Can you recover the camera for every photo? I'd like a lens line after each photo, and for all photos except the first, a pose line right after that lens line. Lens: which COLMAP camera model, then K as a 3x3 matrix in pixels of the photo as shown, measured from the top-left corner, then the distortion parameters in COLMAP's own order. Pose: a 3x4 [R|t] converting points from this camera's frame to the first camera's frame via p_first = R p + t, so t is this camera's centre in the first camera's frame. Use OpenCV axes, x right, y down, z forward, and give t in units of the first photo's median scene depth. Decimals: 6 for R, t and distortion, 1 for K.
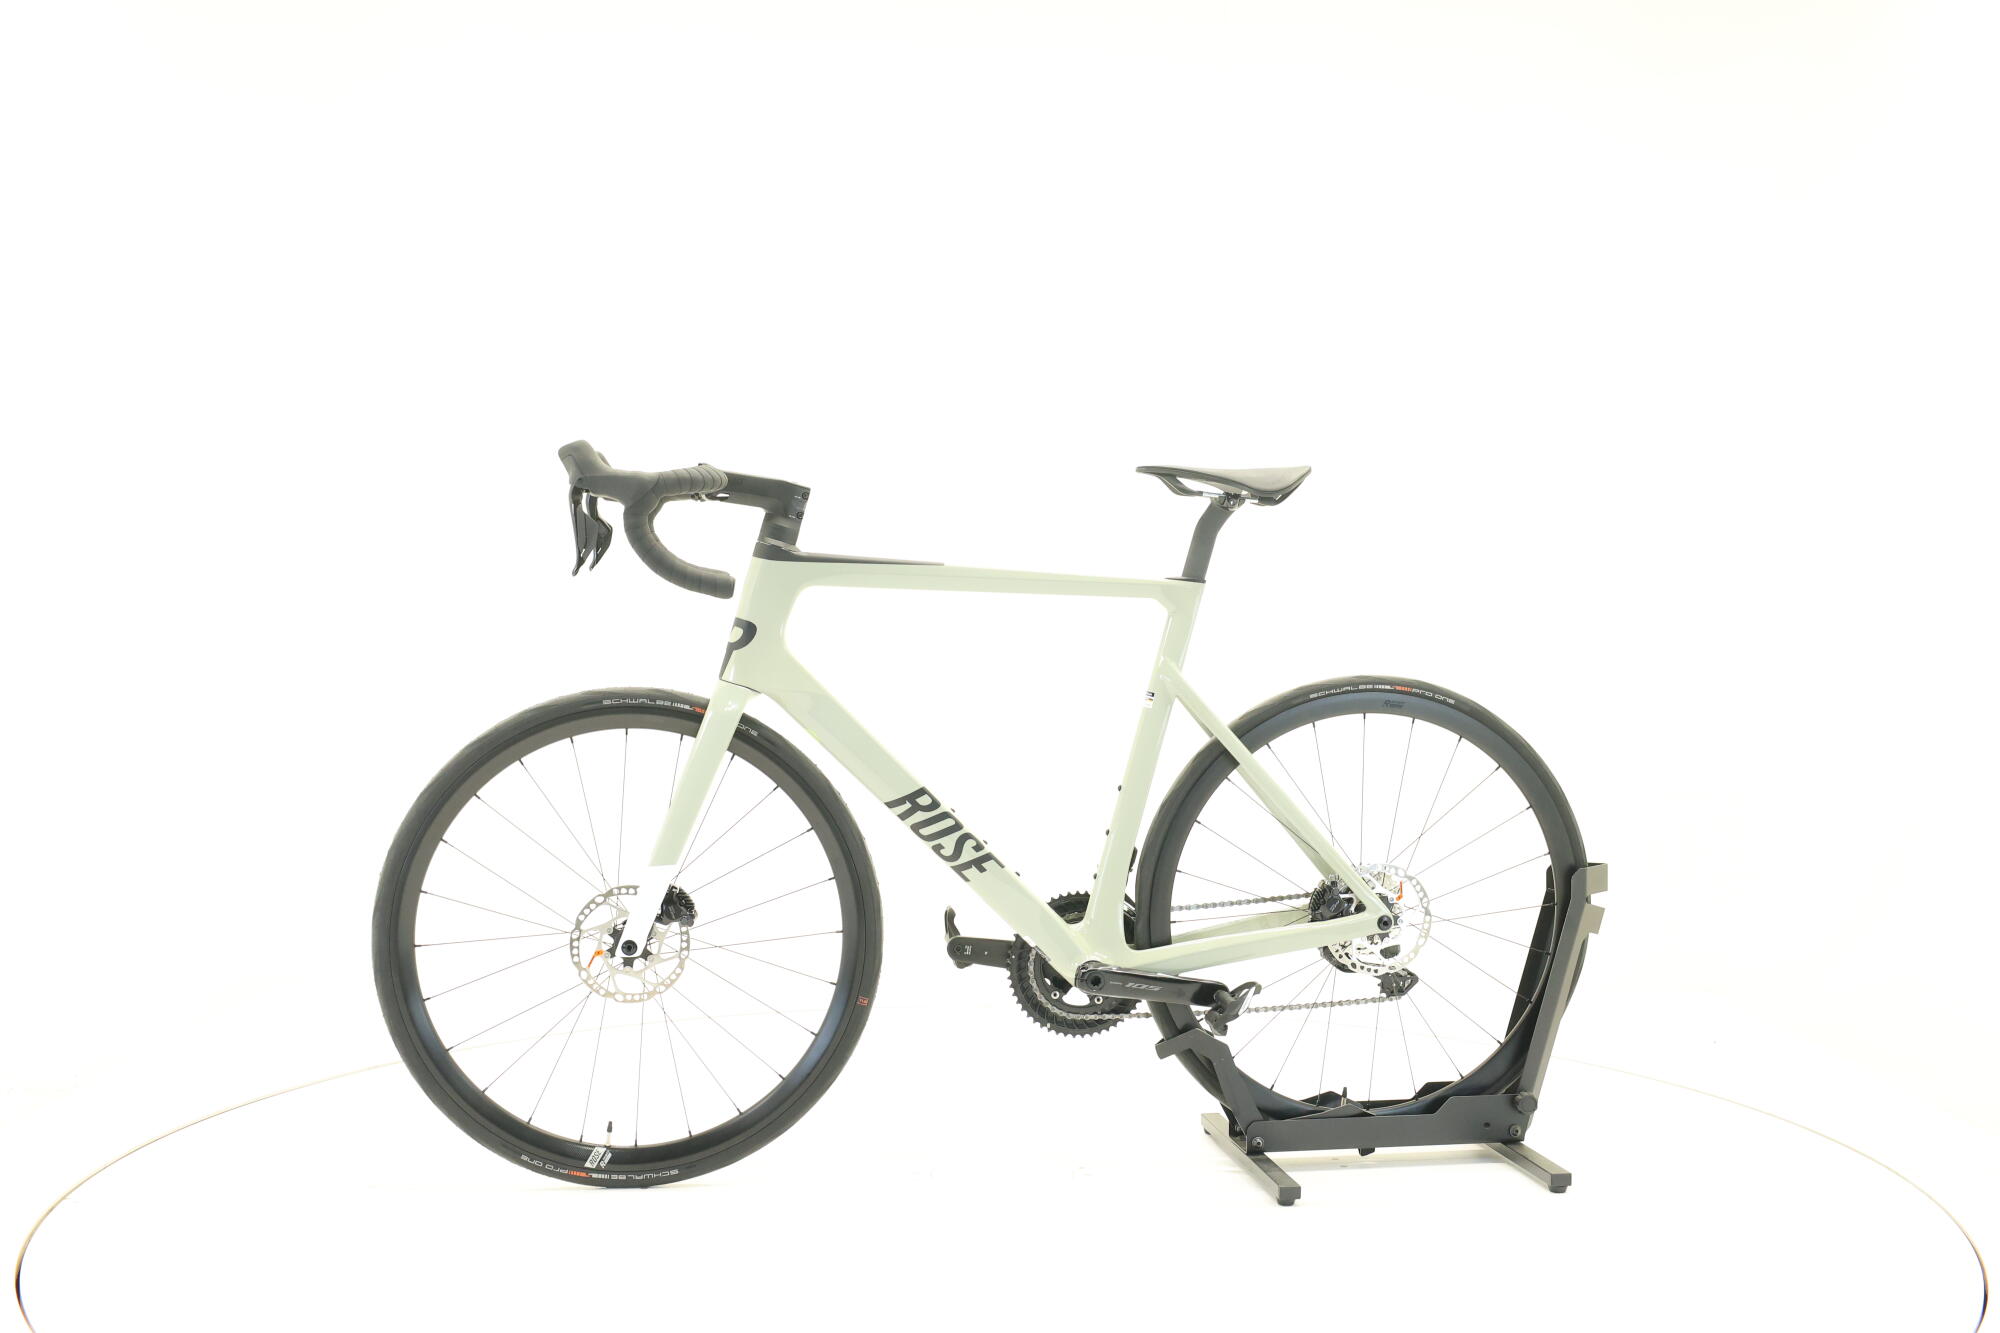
lens RADIAL K [[2157.5, 0, 1000.1], [0, 2157.5, 680.5], [0, 0, 1]] dist [0.093134, 0.000000]
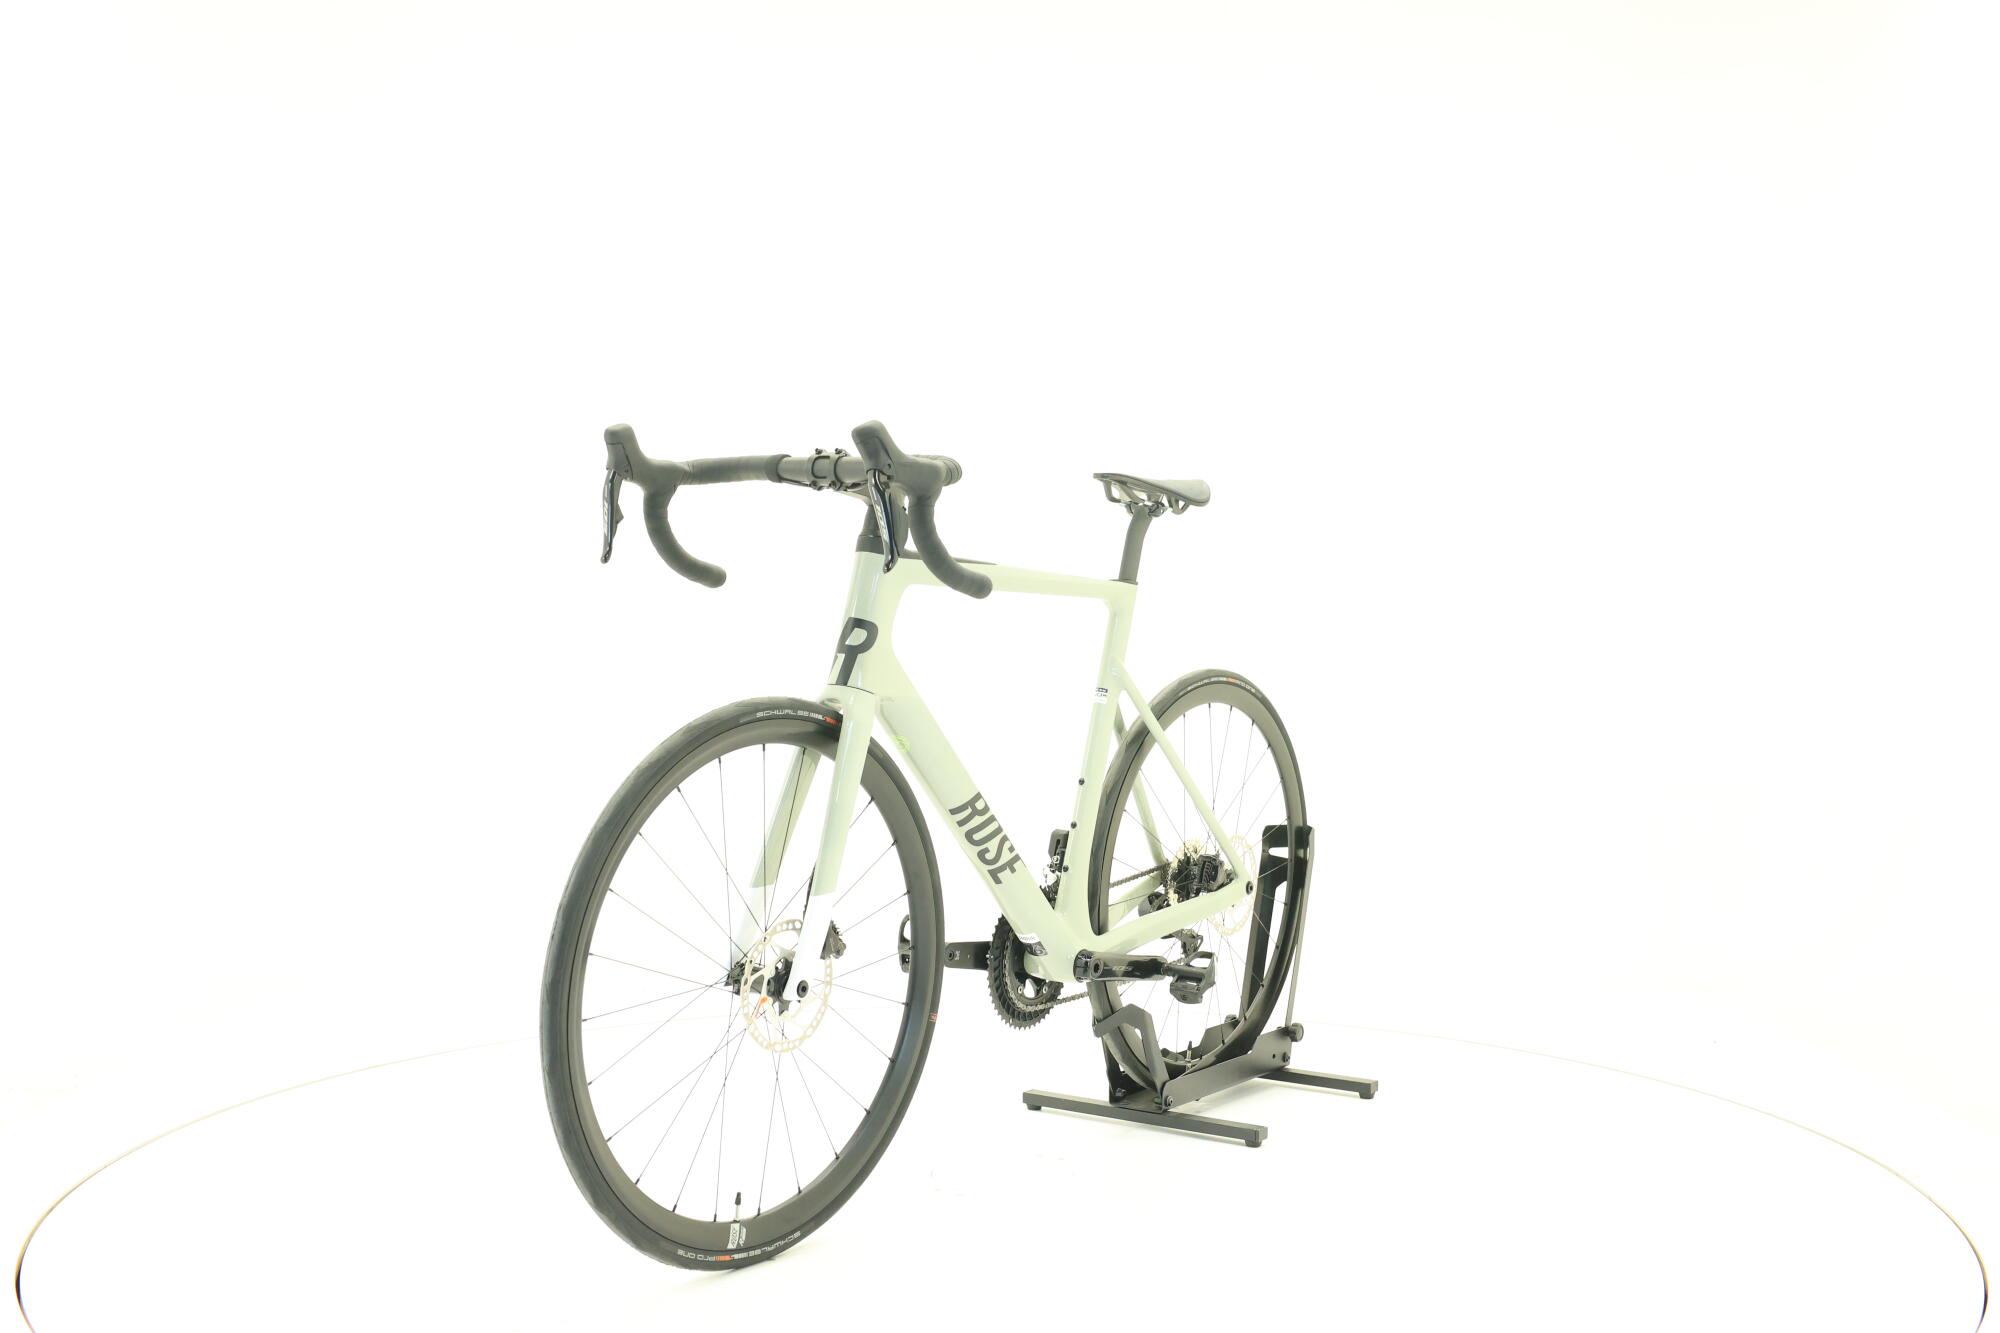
lens RADIAL K [[2157.5, 0, 988.7], [0, 2157.5, 663.2], [0, 0, 1]] dist [0.093134, 0.000000]
pose [[0.707867, -0.018888, 0.706094, -0.717810], [0.020263, 0.999774, 0.006430, -0.014788], [-0.706055, 0.009755, 0.708089, 0.300206]]
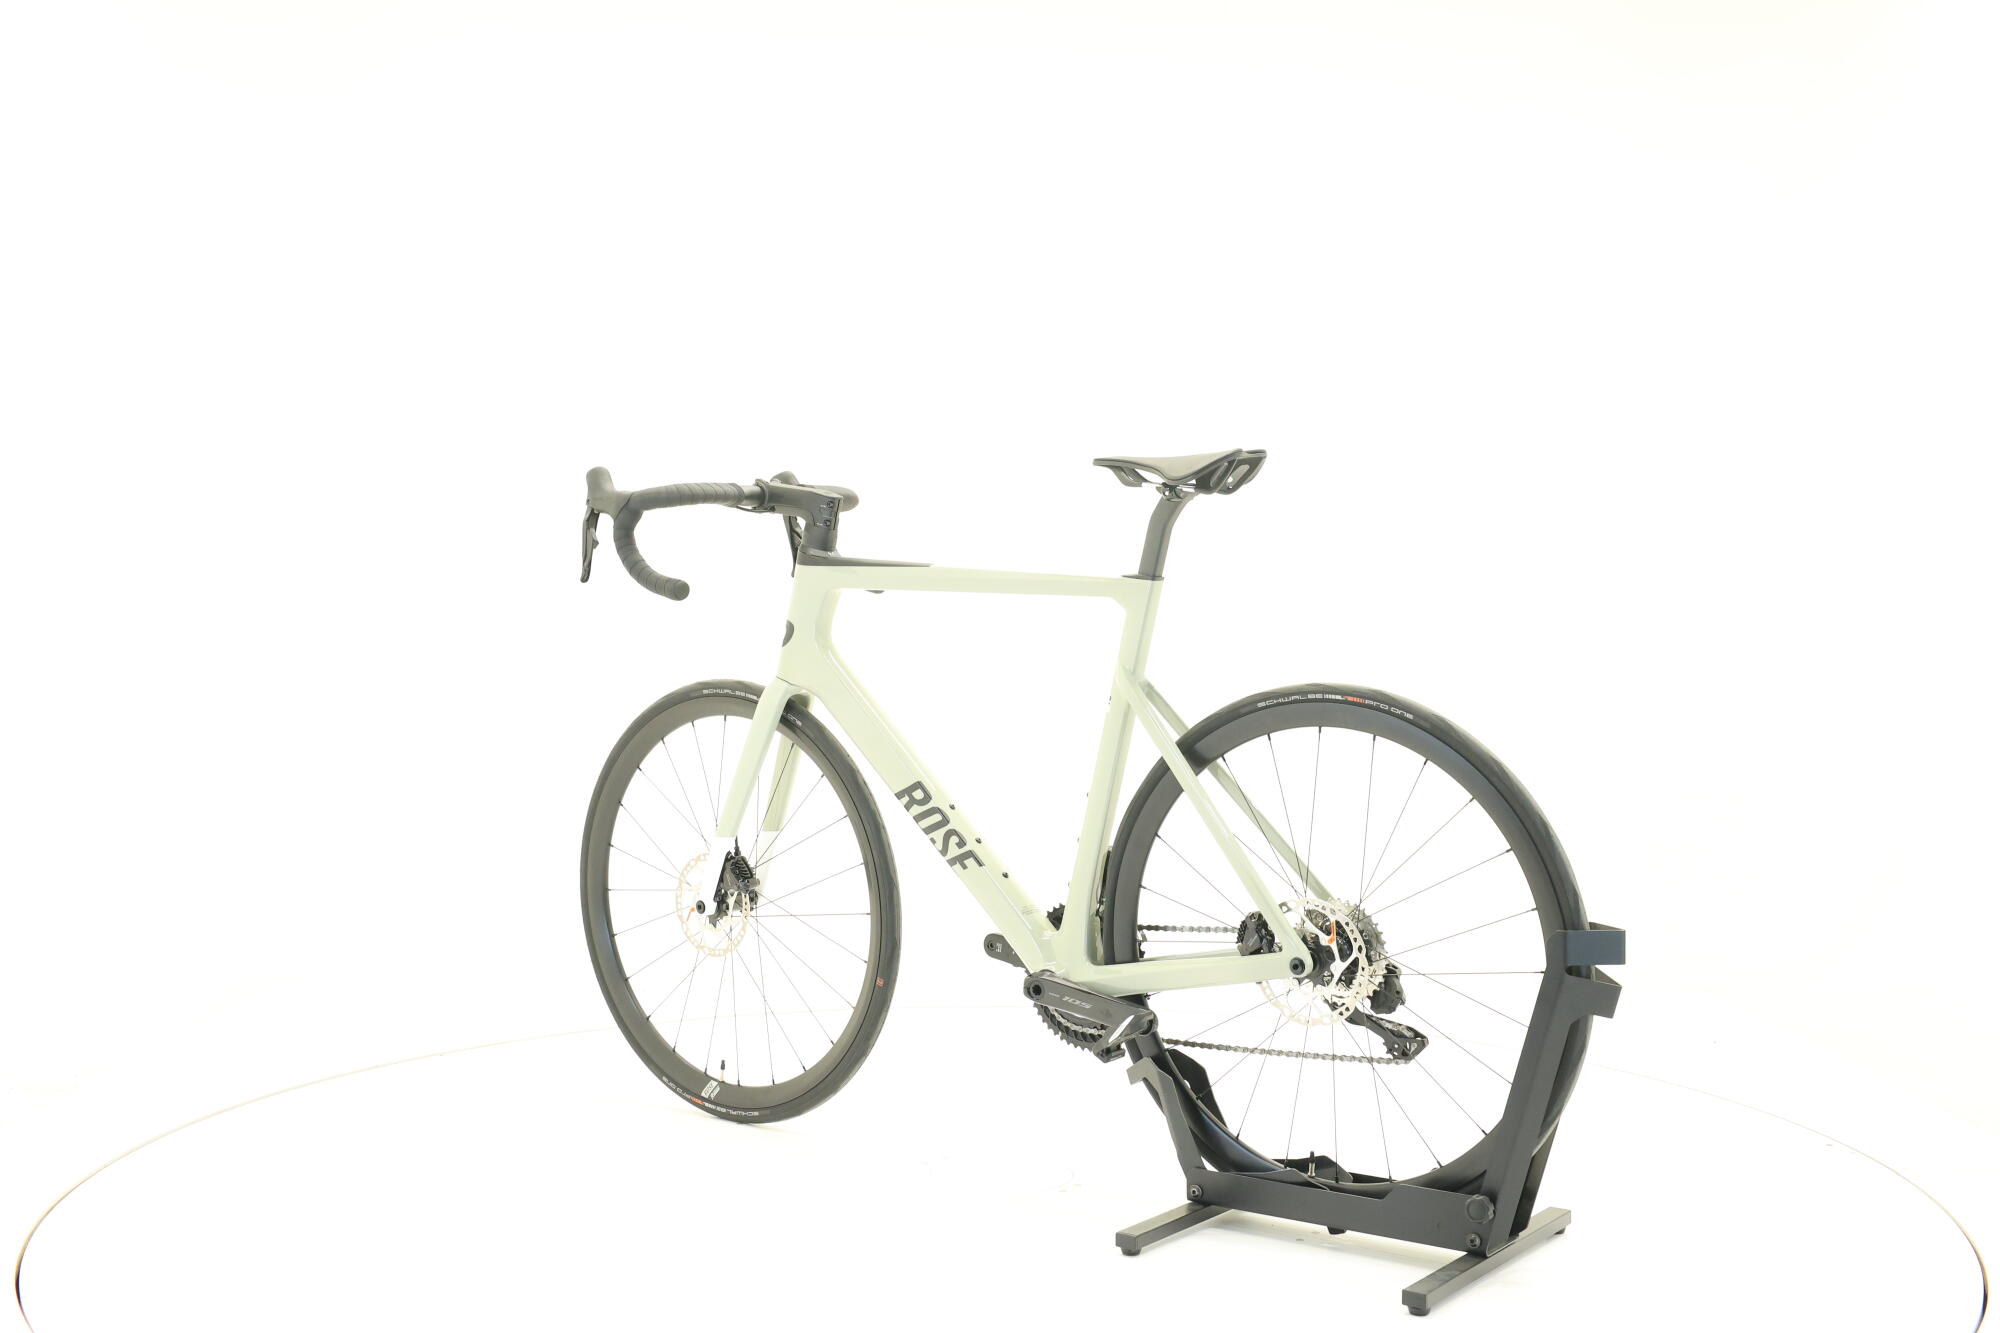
lens RADIAL K [[2157.5, 0, 1002.9], [0, 2157.5, 678.4], [0, 0, 1]] dist [0.093134, 0.000000]
pose [[0.699334, 0.019099, -0.714540, 0.723722], [-0.025405, 0.999676, 0.001856, -0.002723], [0.714343, 0.016855, 0.699592, 0.303624]]
